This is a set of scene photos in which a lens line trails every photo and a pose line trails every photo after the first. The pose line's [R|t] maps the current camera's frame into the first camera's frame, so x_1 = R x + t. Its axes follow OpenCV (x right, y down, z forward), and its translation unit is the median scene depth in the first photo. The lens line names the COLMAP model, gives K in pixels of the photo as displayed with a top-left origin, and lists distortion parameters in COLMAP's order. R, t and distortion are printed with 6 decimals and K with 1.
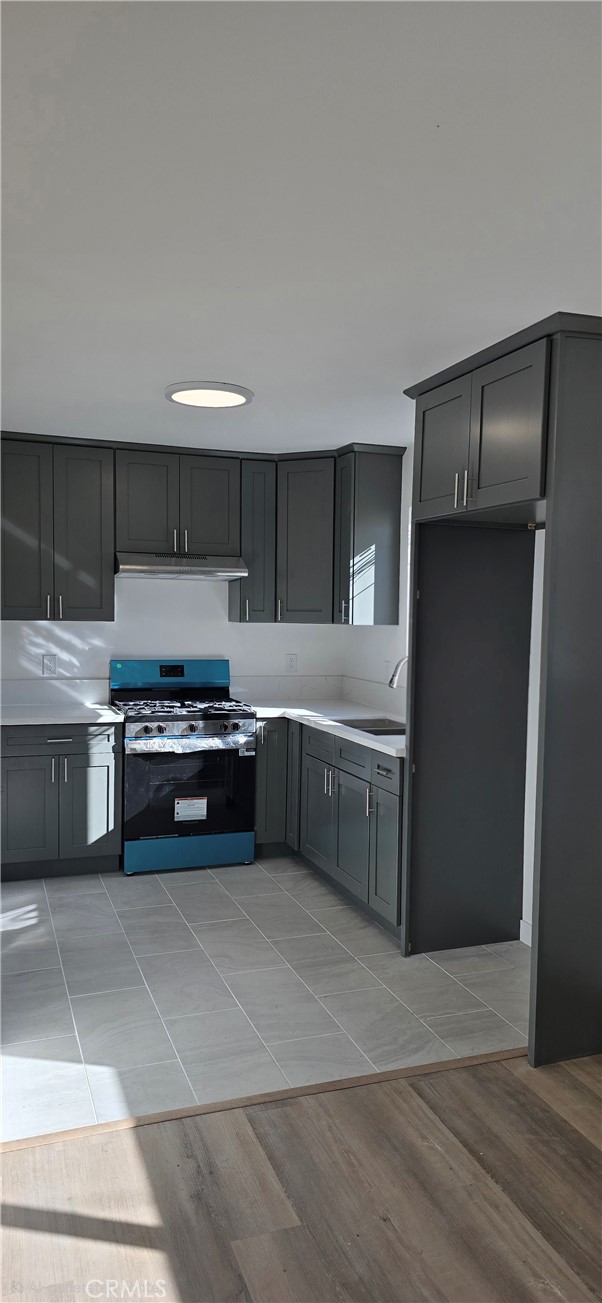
lens RADIAL K [[876.6, 0, 301.0], [0, 876.6, 651.5], [0, 0, 1]] dist [0.003078, 0.001325]
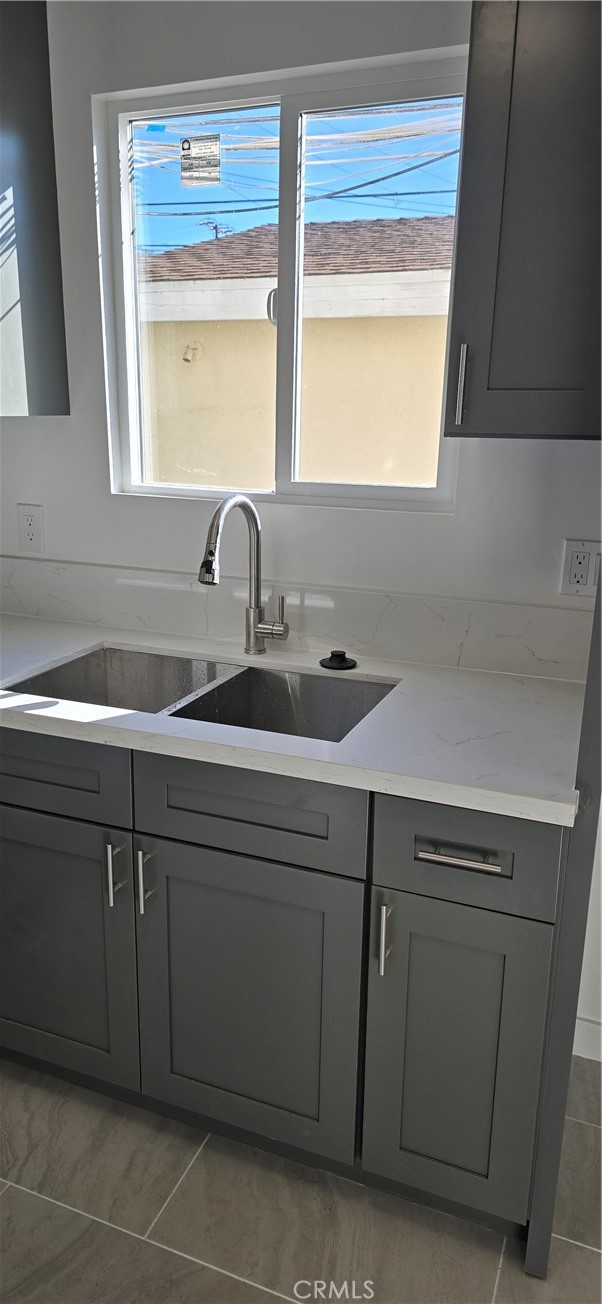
lens RADIAL K [[877.3, 0, 301.0], [0, 877.3, 652.0], [0, 0, 1]] dist [0.003078, 0.001325]
pose [[0.675001, -0.209564, 0.707430, -0.151053], [0.033013, 0.966433, 0.254790, -0.027550], [-0.737078, -0.148629, 0.659261, 0.725354]]
